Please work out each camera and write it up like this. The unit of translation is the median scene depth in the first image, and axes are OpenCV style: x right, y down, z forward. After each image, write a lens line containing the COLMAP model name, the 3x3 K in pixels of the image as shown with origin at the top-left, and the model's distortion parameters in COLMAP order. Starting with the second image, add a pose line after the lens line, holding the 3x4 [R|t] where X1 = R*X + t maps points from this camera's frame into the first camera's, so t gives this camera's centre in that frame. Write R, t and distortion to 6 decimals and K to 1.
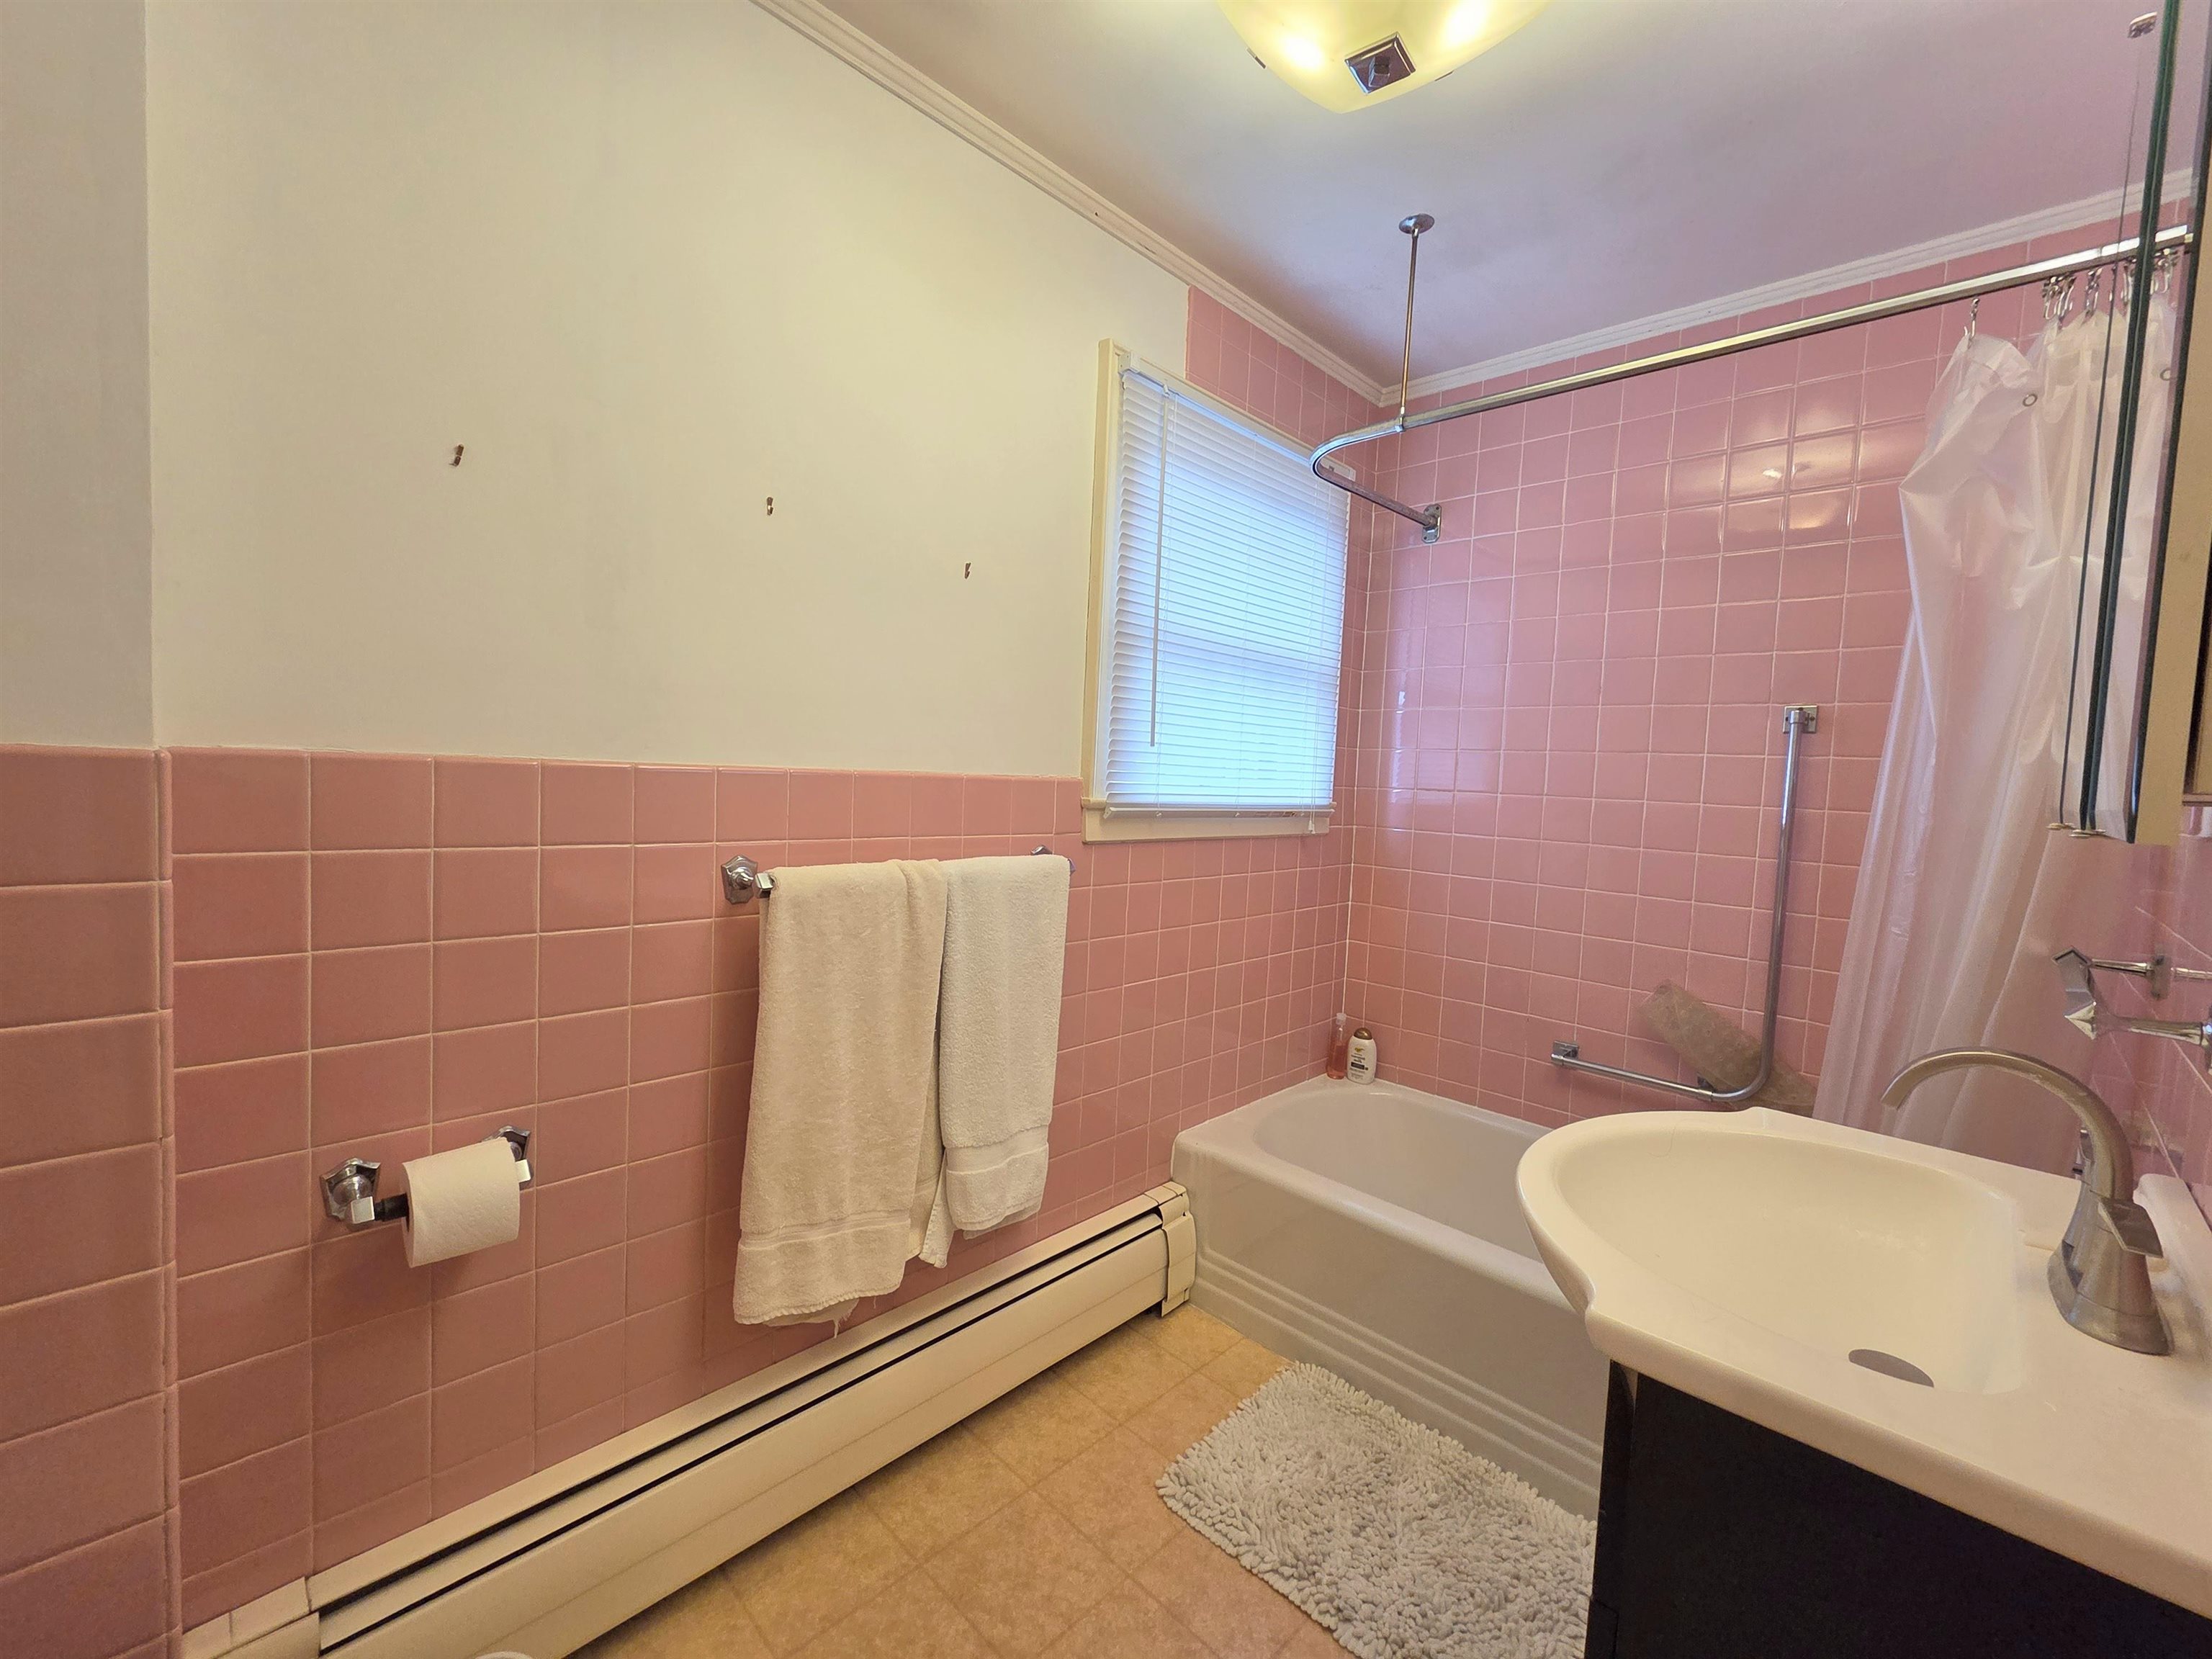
lens RADIAL K [[903.2, 0, 1105.9], [0, 903.2, 830.5], [0, 0, 1]] dist [-0.005874, -0.000129]
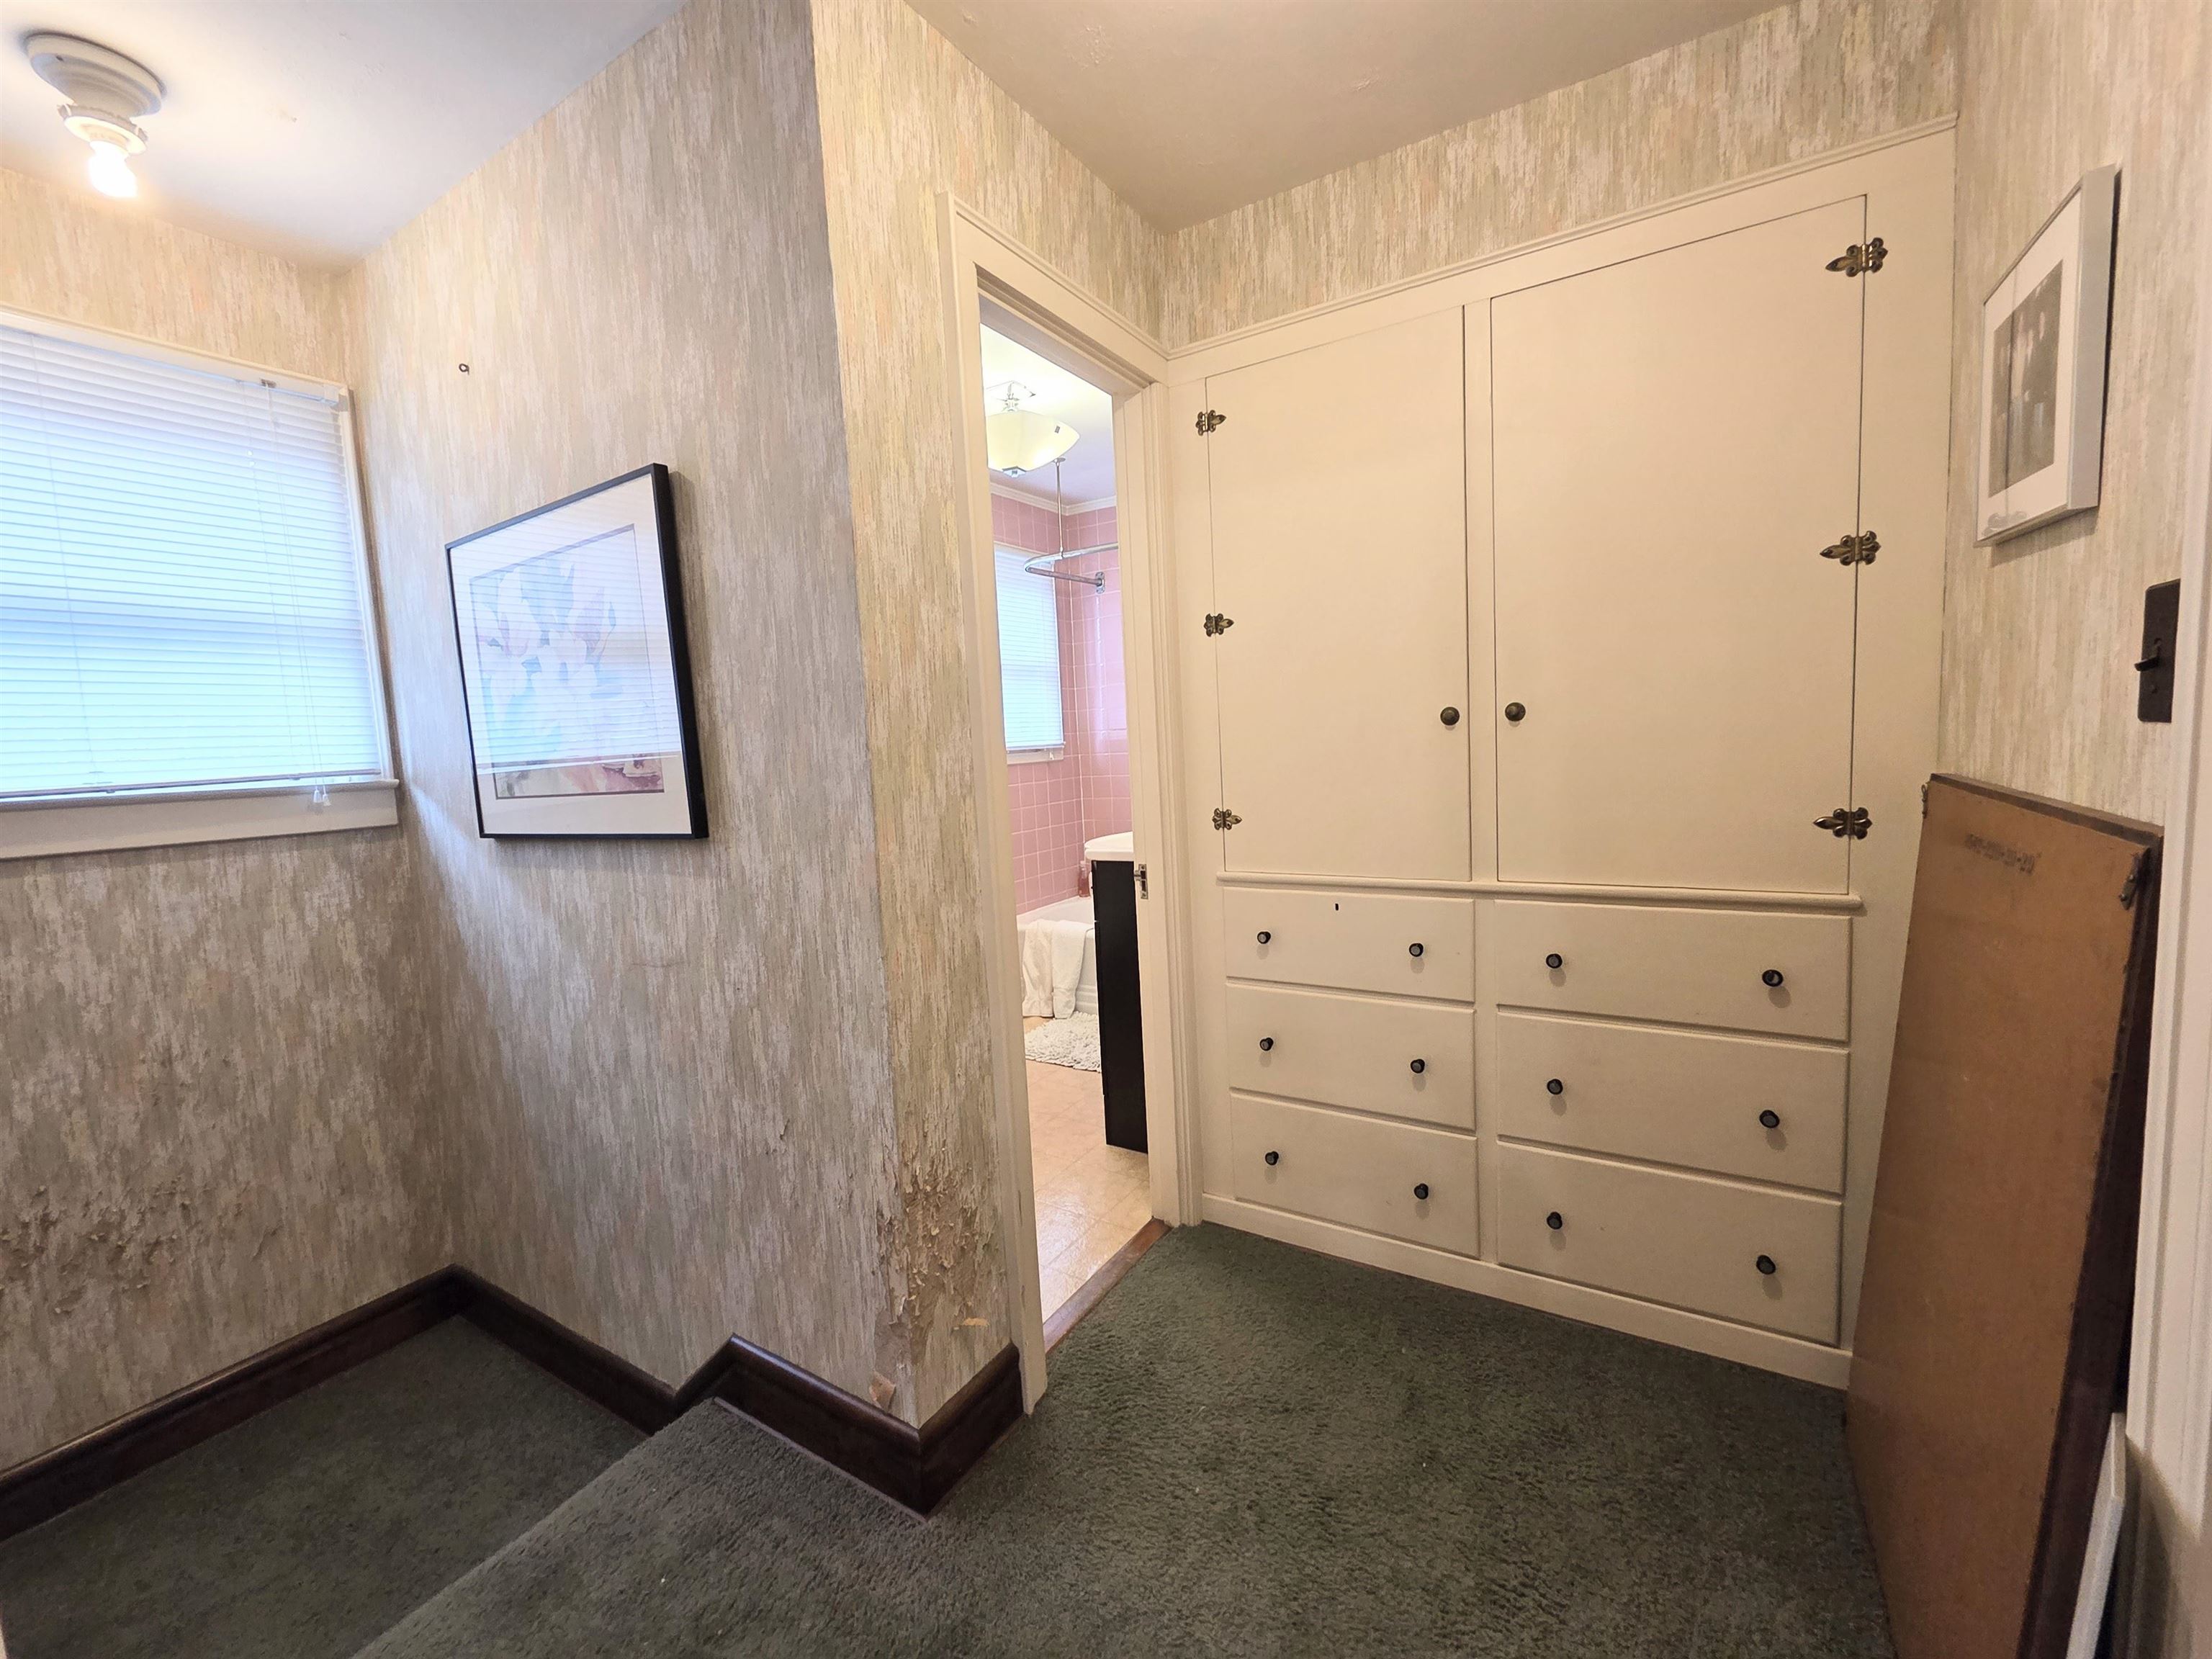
lens RADIAL K [[903.2, 0, 1103.3], [0, 903.2, 826.6], [0, 0, 1]] dist [-0.005874, -0.000129]
pose [[0.973270, -0.114947, 0.198830, -0.048660], [0.106490, 0.992913, 0.052754, 0.050639], [-0.203485, -0.030171, 0.978613, -0.791099]]
